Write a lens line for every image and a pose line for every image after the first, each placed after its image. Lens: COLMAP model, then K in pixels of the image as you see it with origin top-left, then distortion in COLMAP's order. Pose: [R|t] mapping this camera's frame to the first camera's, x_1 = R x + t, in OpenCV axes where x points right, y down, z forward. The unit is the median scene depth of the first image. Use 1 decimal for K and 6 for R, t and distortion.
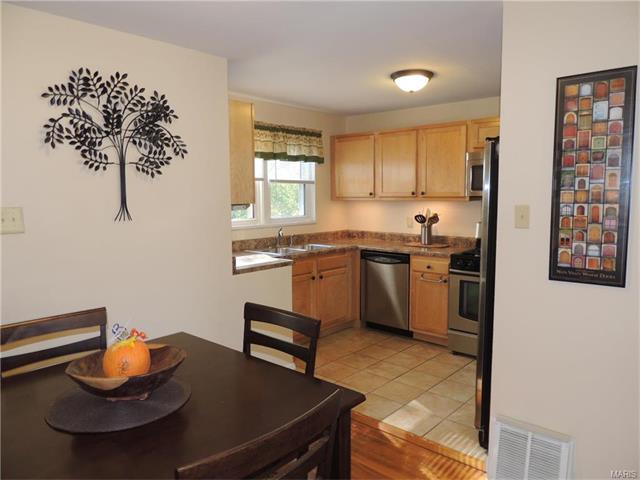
lens RADIAL K [[461.0, 0, 320.0], [0, 461.0, 240.7], [0, 0, 1]] dist [-0.018311, 0.003368]
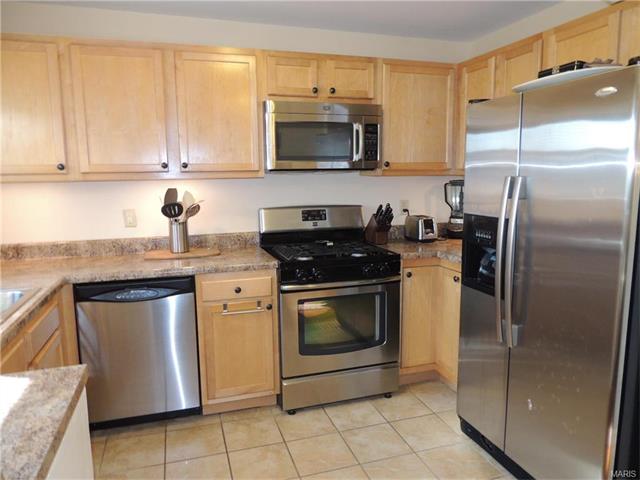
lens RADIAL K [[461.0, 0, 319.3], [0, 461.0, 238.7], [0, 0, 1]] dist [-0.018311, 0.003368]
pose [[0.506894, -0.123104, 0.853173, -0.197227], [0.094982, 0.991700, 0.086660, -0.047285], [-0.856760, 0.037108, 0.514379, 0.581124]]
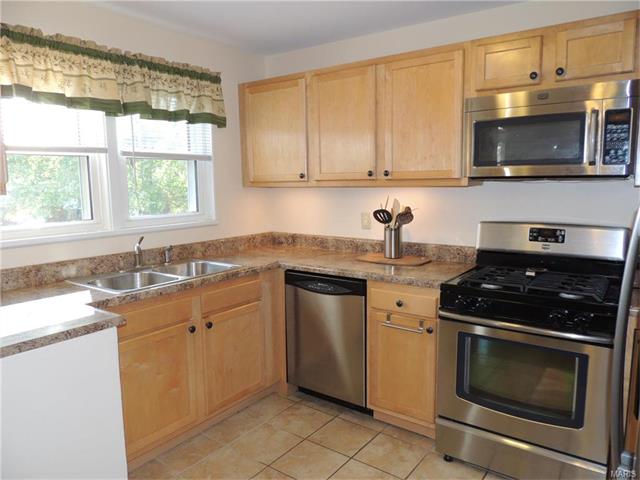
lens RADIAL K [[461.0, 0, 318.6], [0, 461.0, 238.5], [0, 0, 1]] dist [-0.018311, 0.003368]
pose [[0.995802, -0.018197, 0.089707, 0.084778], [0.016126, 0.999588, 0.023759, -0.036057], [-0.090103, -0.022212, 0.995685, 0.432440]]
